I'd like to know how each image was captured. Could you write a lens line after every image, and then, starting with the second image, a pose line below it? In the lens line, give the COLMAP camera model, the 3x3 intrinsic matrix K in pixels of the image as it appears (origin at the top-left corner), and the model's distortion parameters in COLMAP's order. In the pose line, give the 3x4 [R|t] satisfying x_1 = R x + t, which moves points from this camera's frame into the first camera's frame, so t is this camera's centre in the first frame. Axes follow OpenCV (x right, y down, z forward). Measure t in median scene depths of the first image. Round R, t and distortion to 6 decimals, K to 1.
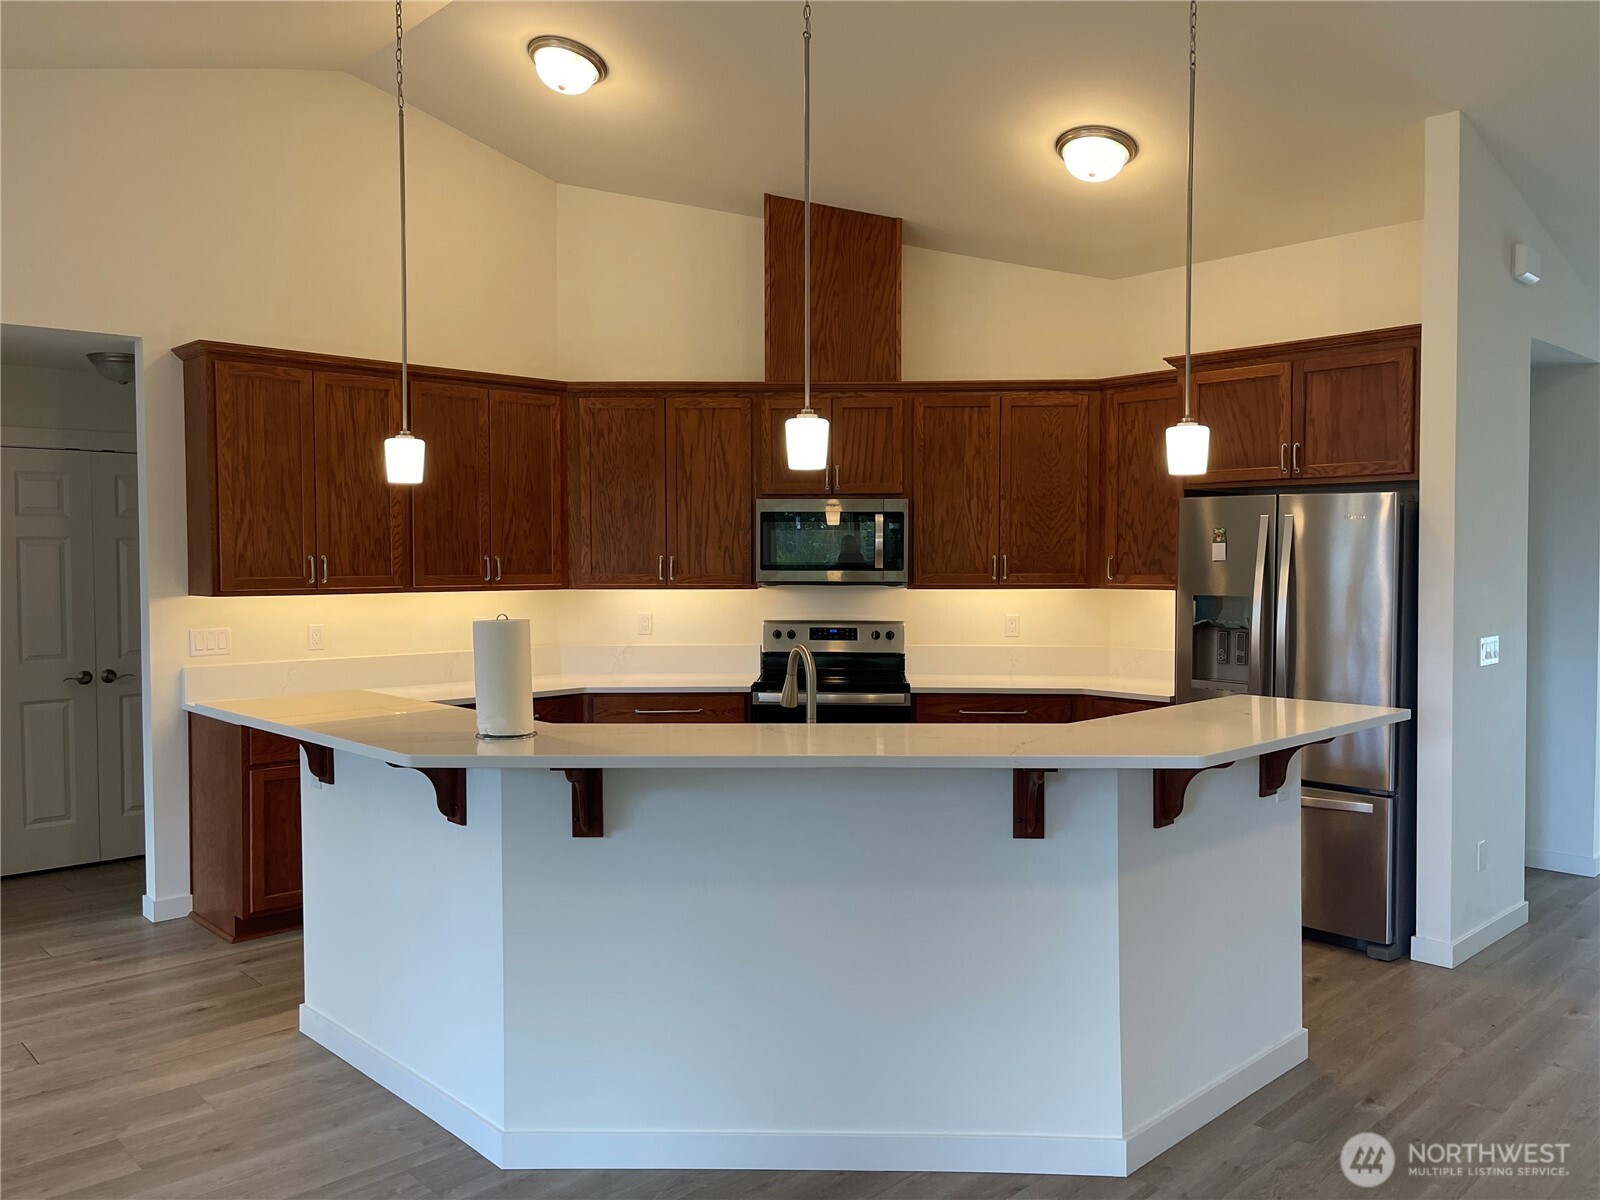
lens RADIAL K [[1211.1, 0, 800.0], [0, 1211.1, 600.0], [0, 0, 1]] dist [0.061610, -0.061348]
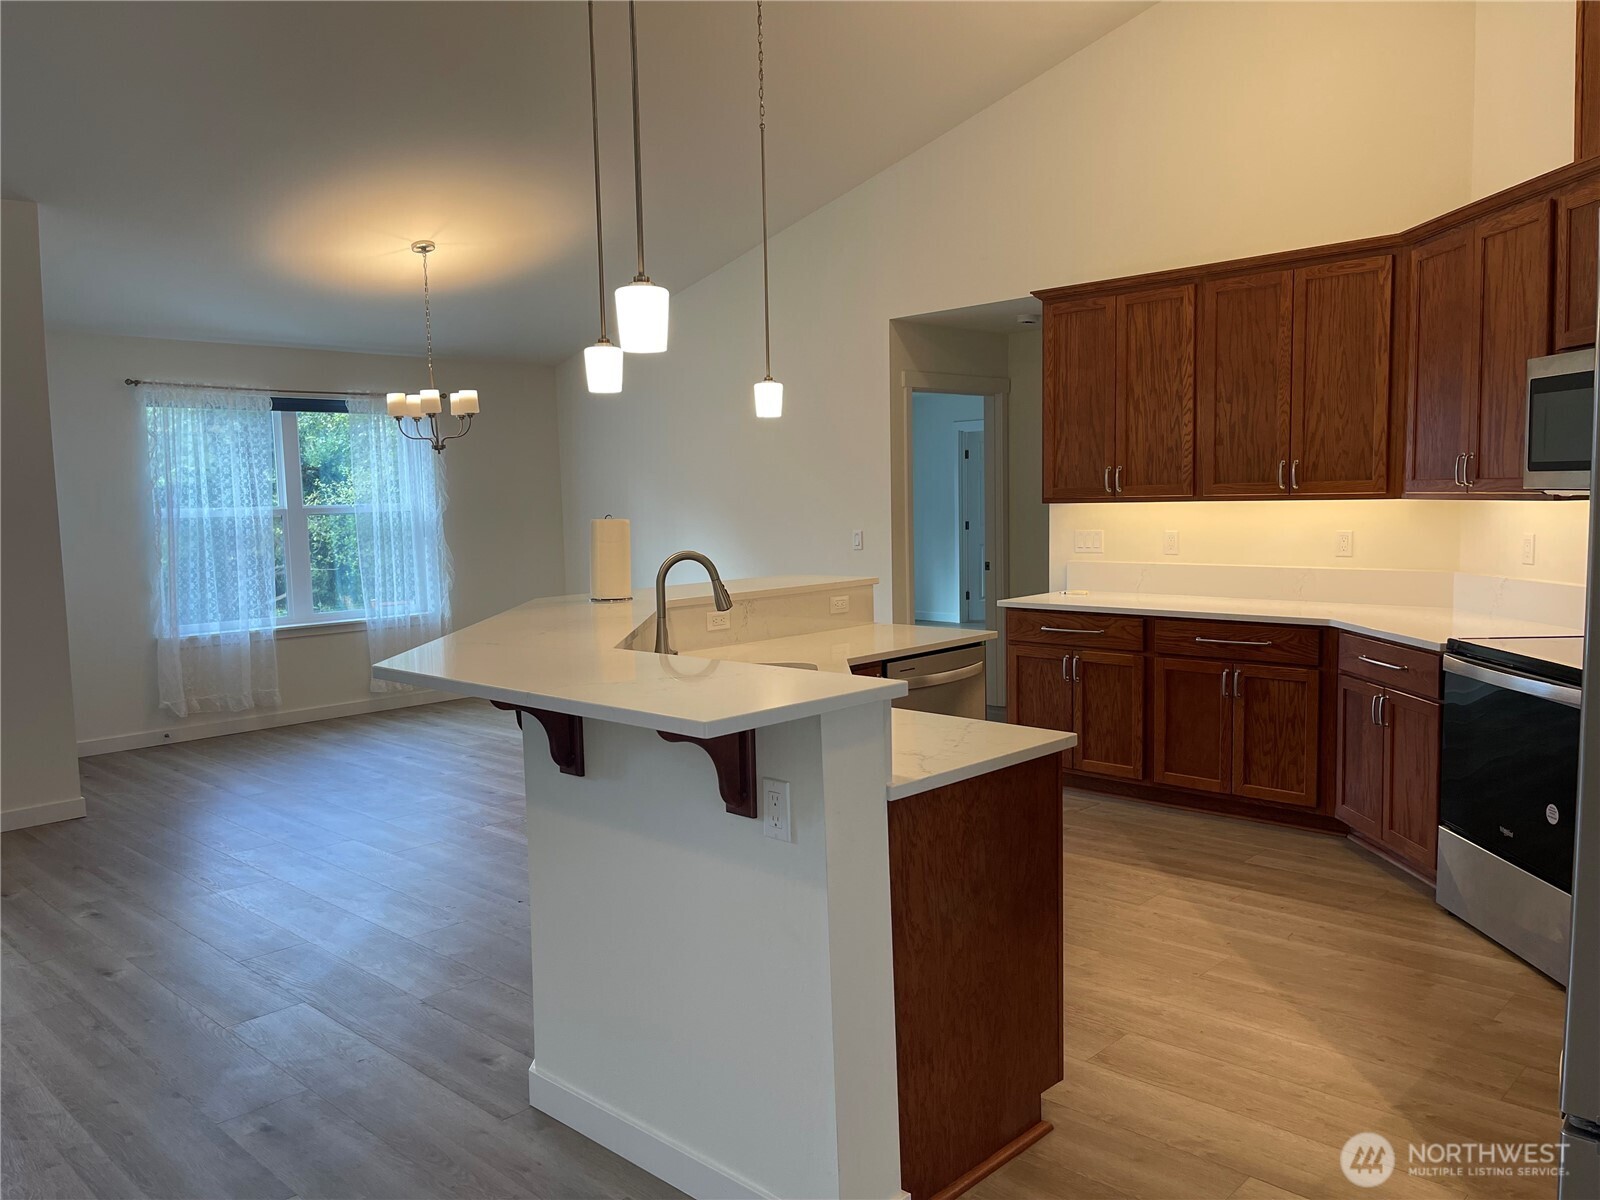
lens RADIAL K [[1222.8, 0, 800.0], [0, 1222.8, 600.0], [0, 0, 1]] dist [0.029638, -0.009178]
pose [[0.047194, 0.088612, -0.994948, 0.626741], [-0.015462, 0.996003, 0.087972, -0.008466], [0.998766, 0.011232, 0.048375, 0.602782]]
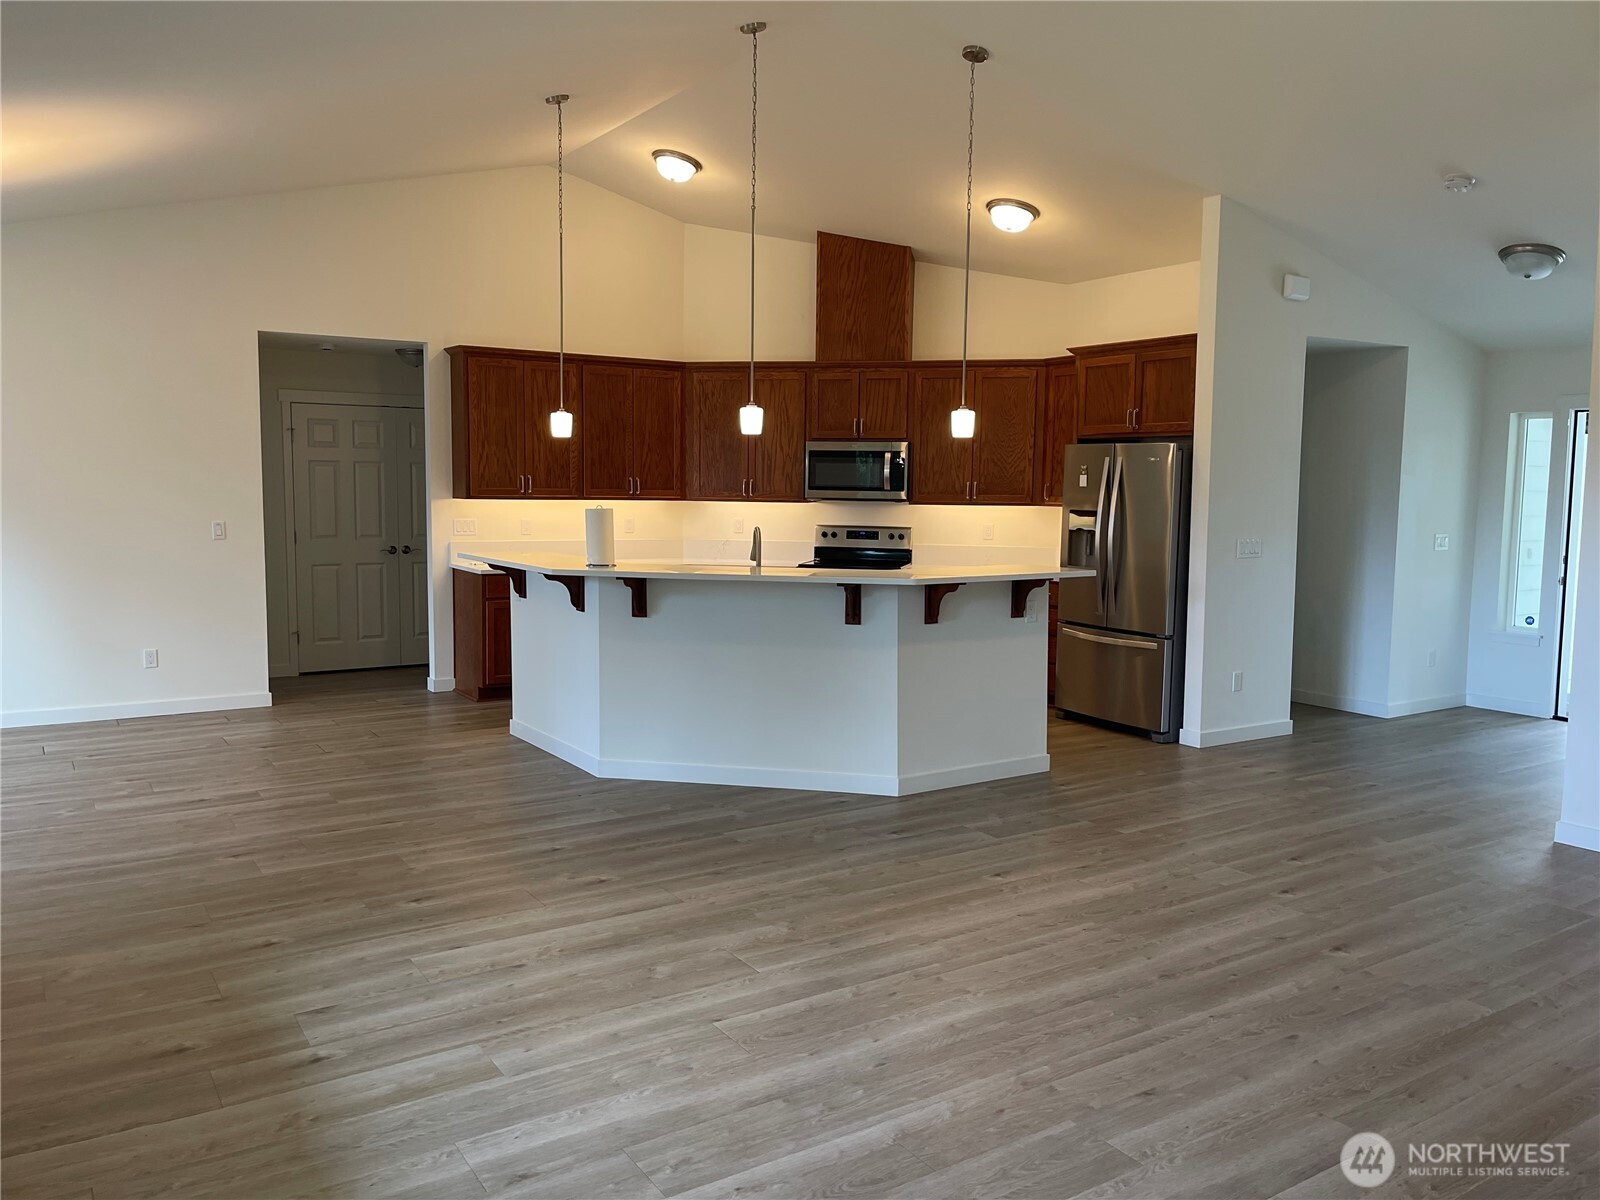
lens RADIAL K [[1199.5, 0, 793.5], [0, 1199.5, 602.4], [0, 0, 1]] dist [0.088595, -0.118695]
pose [[0.982903, 0.032357, -0.181257, 0.228608], [-0.021054, 0.997732, 0.063937, 0.019998], [0.182915, -0.059028, 0.981355, -0.473296]]
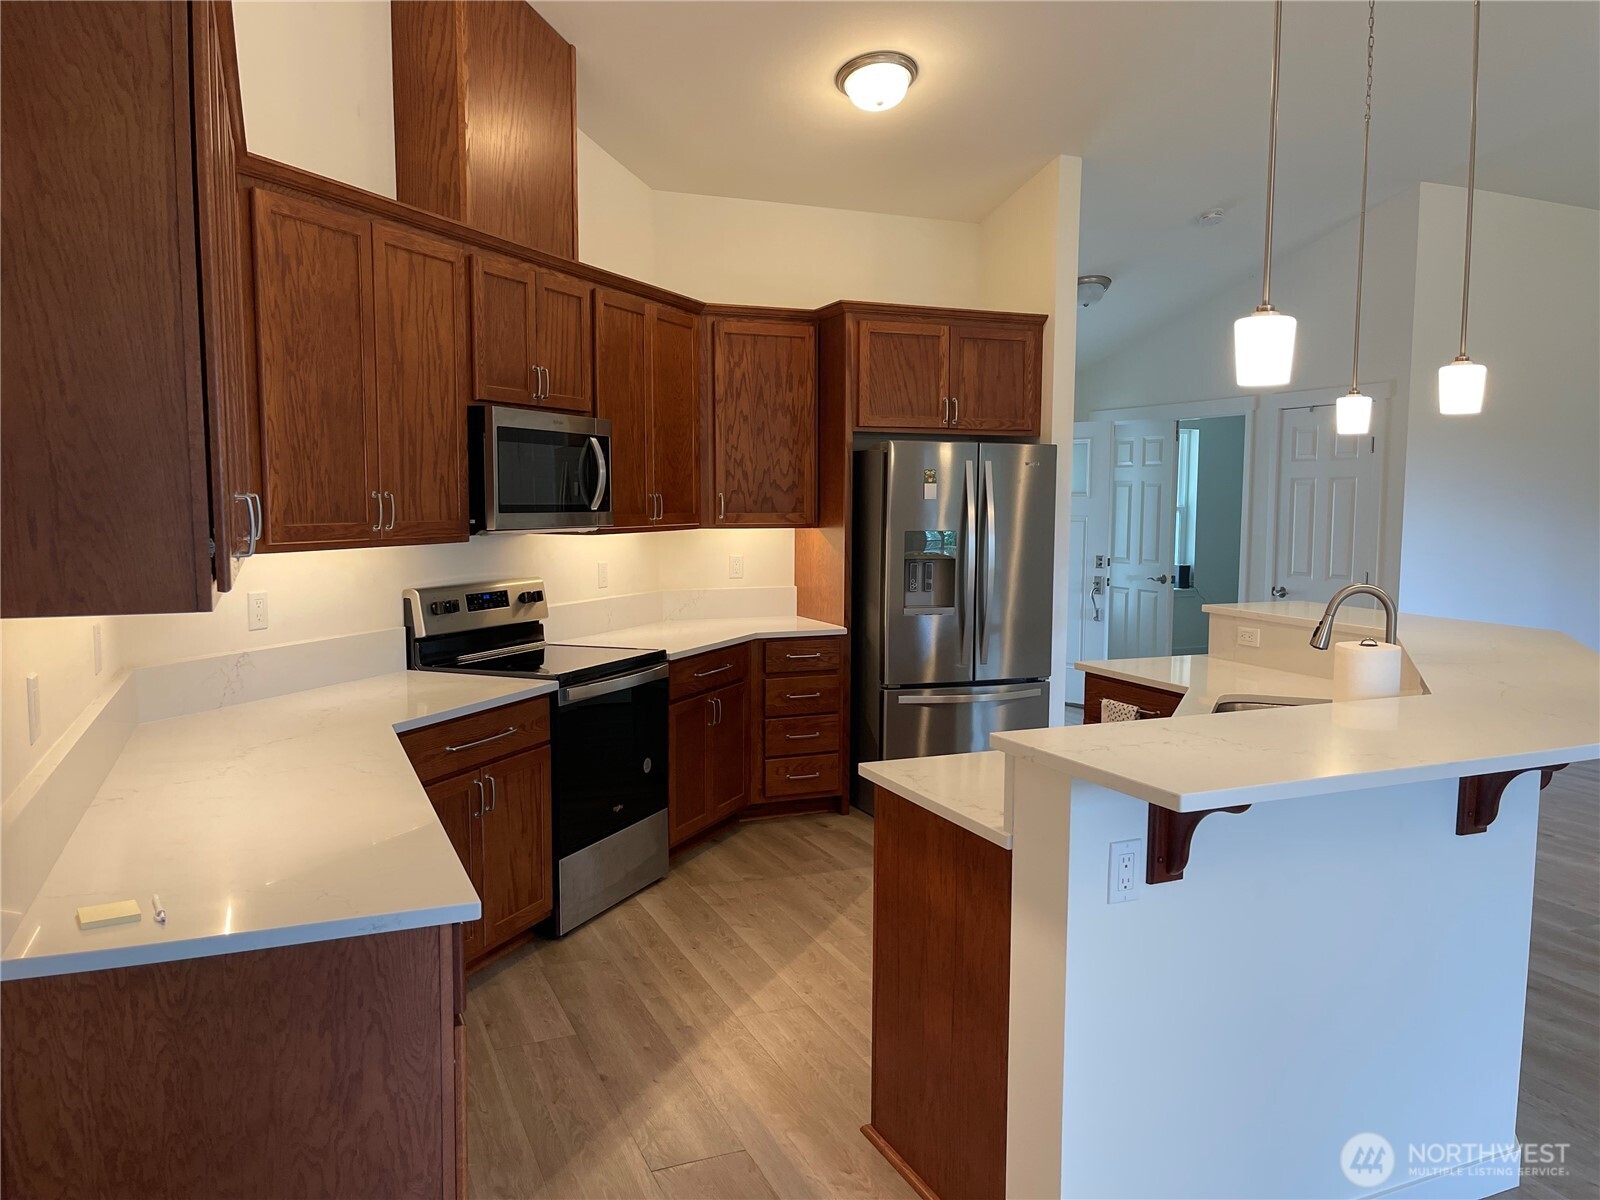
lens RADIAL K [[1216.2, 0, 804.7], [0, 1216.2, 607.8], [0, 0, 1]] dist [0.081684, -0.184059]
pose [[0.344237, -0.085372, 0.934993, -0.637984], [0.029332, 0.996349, 0.080175, -0.022391], [-0.938424, -0.000174, 0.345484, 0.623215]]
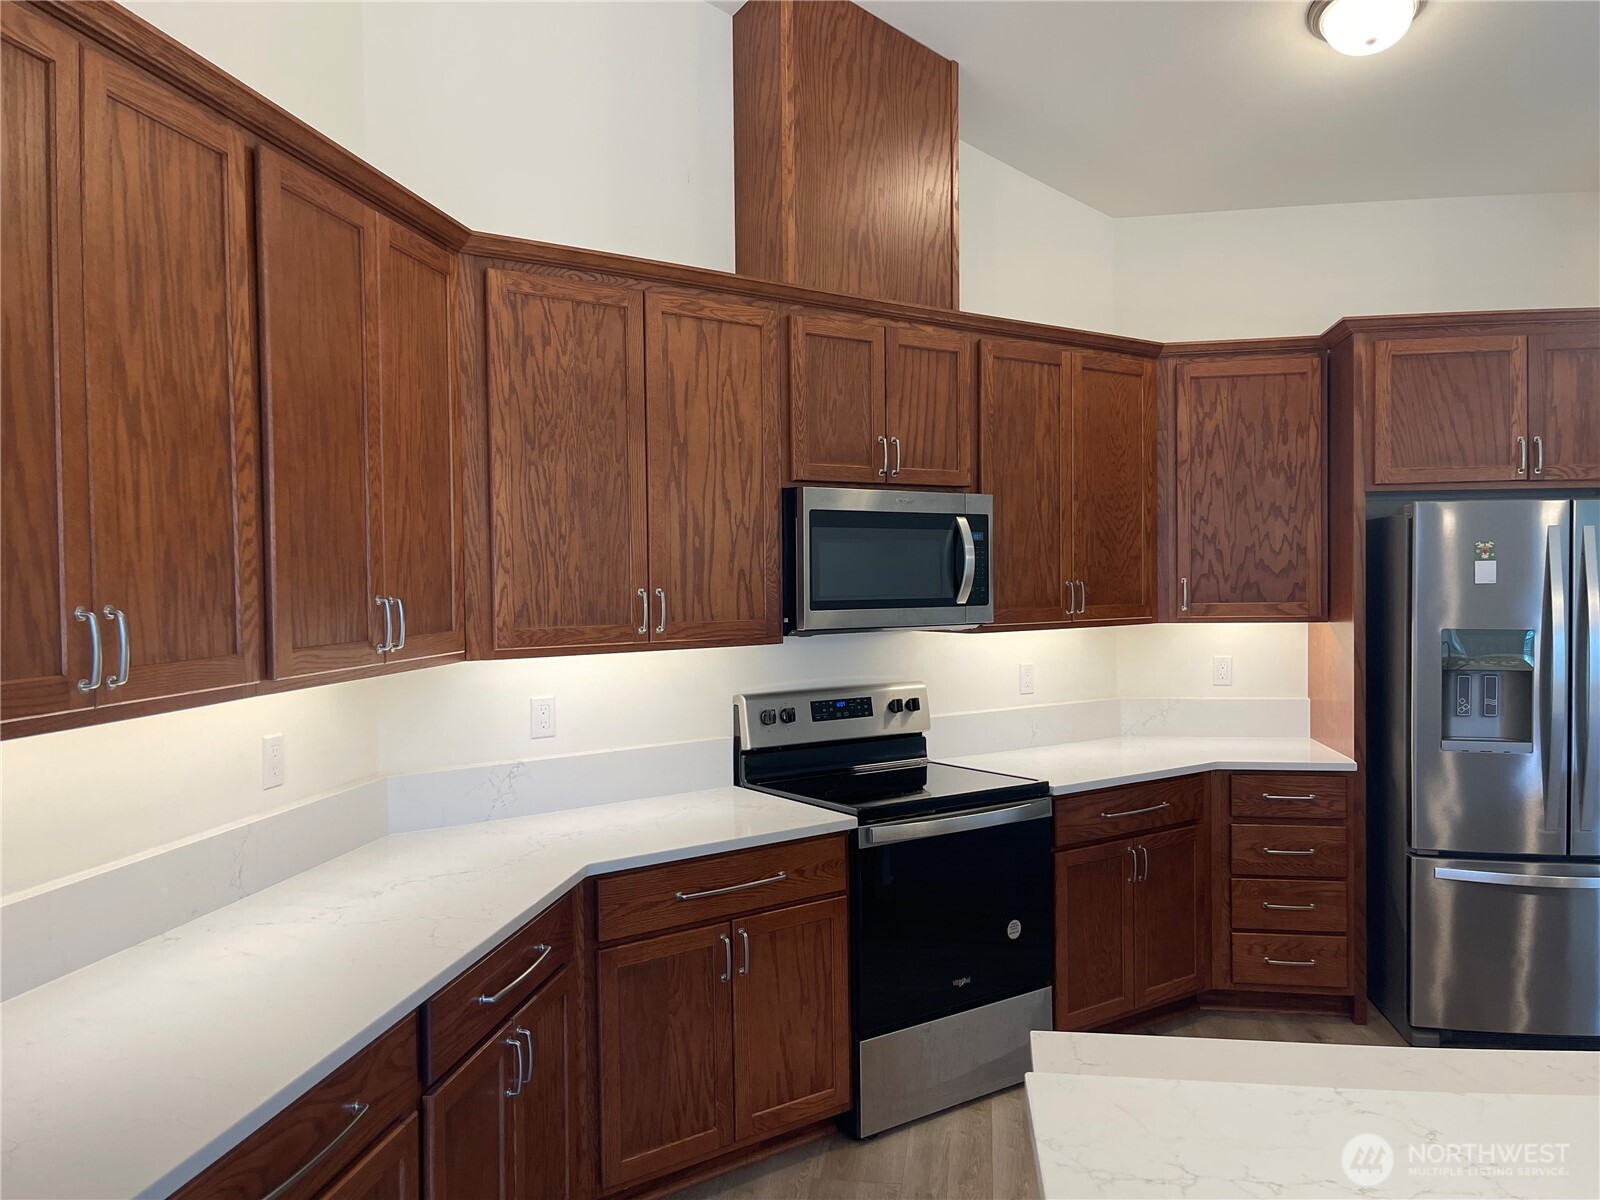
lens RADIAL K [[1222.8, 0, 800.0], [0, 1222.8, 600.0], [0, 0, 1]] dist [0.029638, -0.009178]
pose [[0.787882, -0.021854, 0.615438, -0.406946], [0.032816, 0.999440, -0.006521, -0.026945], [-0.614951, 0.025334, 0.788158, 0.563309]]
